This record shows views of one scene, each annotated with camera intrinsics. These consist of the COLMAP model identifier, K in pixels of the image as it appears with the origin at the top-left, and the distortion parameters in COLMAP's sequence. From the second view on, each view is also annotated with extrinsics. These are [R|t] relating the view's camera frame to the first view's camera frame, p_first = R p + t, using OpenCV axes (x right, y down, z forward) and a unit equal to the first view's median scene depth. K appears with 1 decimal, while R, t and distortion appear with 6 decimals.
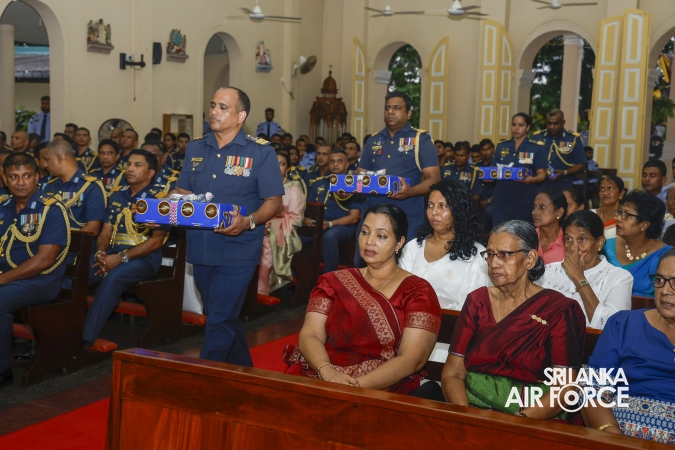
lens RADIAL K [[1010.5, 0, 350.1], [0, 1010.5, 222.9], [0, 0, 1]] dist [0.158860, 0.000000]
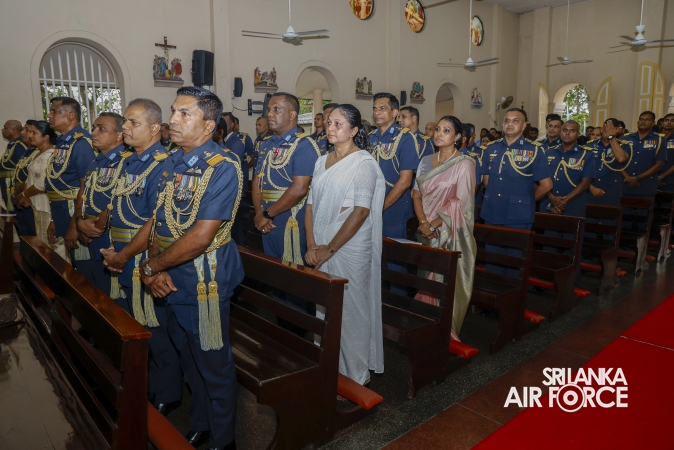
lens RADIAL K [[486.2, 0, 341.5], [0, 486.2, 213.4], [0, 0, 1]] dist [-0.056780, 0.015061]
pose [[0.934856, 0.014150, -0.354746, -0.019480], [0.001556, 0.999033, 0.043949, -0.029231], [0.355025, -0.041638, 0.933929, 0.305610]]
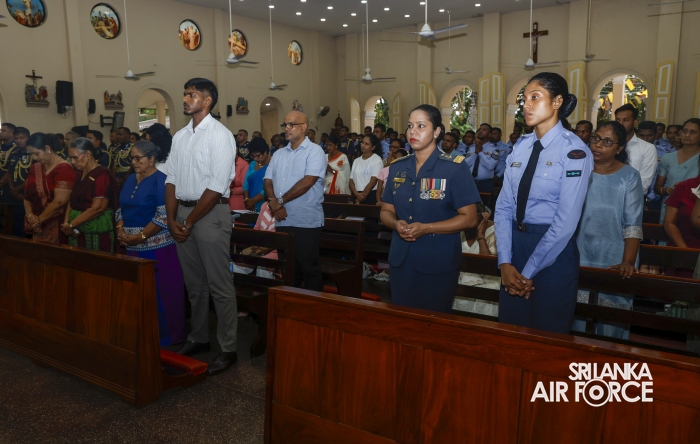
lens RADIAL K [[608.7, 0, 366.8], [0, 608.7, 232.2], [0, 0, 1]] dist [-0.057069, 0.085551]
pose [[0.992143, -0.031401, -0.121106, 0.196722], [0.036905, 0.998373, 0.043476, 0.018706], [0.119543, -0.047604, 0.991687, -0.091930]]
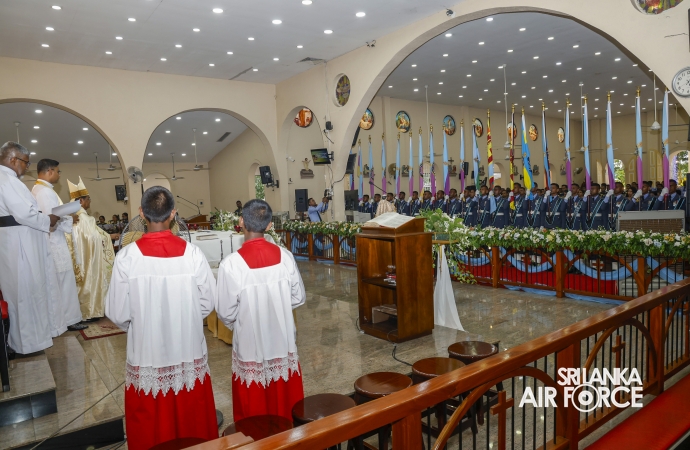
lens RADIAL K [[521.2, 0, 344.1], [0, 521.2, 226.6], [0, 0, 1]] dist [-0.069898, 0.031715]
pose [[0.908500, -0.051320, -0.414721, -0.064174], [0.034806, 0.998275, -0.047284, 0.050318], [0.416432, 0.028523, 0.908719, -0.672696]]
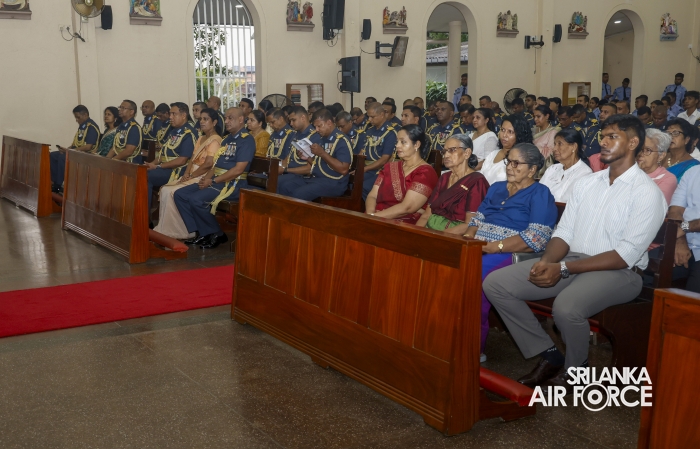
lens RADIAL K [[937.2, 0, 347.8], [0, 937.2, 220.6], [0, 0, 1]] dist [0.113061, 0.000000]
pose [[0.859140, 0.036125, -0.510464, 0.191005], [-0.019158, 0.999076, 0.038460, 0.021289], [0.511382, -0.023263, 0.859038, -0.120685]]
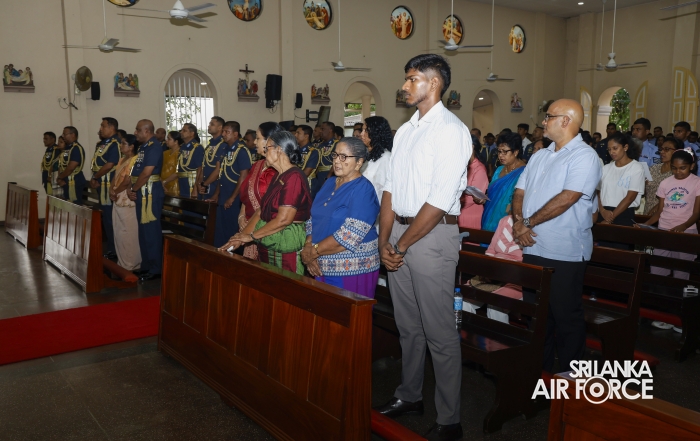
lens RADIAL K [[655.3, 0, 344.0], [0, 655.3, 216.4], [0, 0, 1]] dist [0.001909, 0.000000]
pose [[0.893468, 0.014756, -0.448884, 0.164422], [-0.012719, 0.999891, 0.007553, 0.011839], [0.448946, -0.001039, 0.893558, -0.043173]]
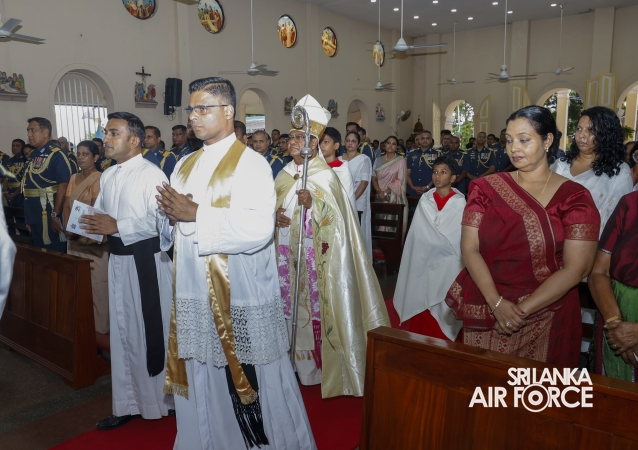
lens RADIAL K [[549.9, 0, 307.3], [0, 549.9, 239.5], [0, 0, 1]] dist [-0.062447, 0.028071]
pose [[0.980126, -0.015120, -0.197797, -0.031322], [0.027008, 0.997978, 0.057539, -0.005486], [0.196527, -0.061738, 0.978553, 0.060352]]
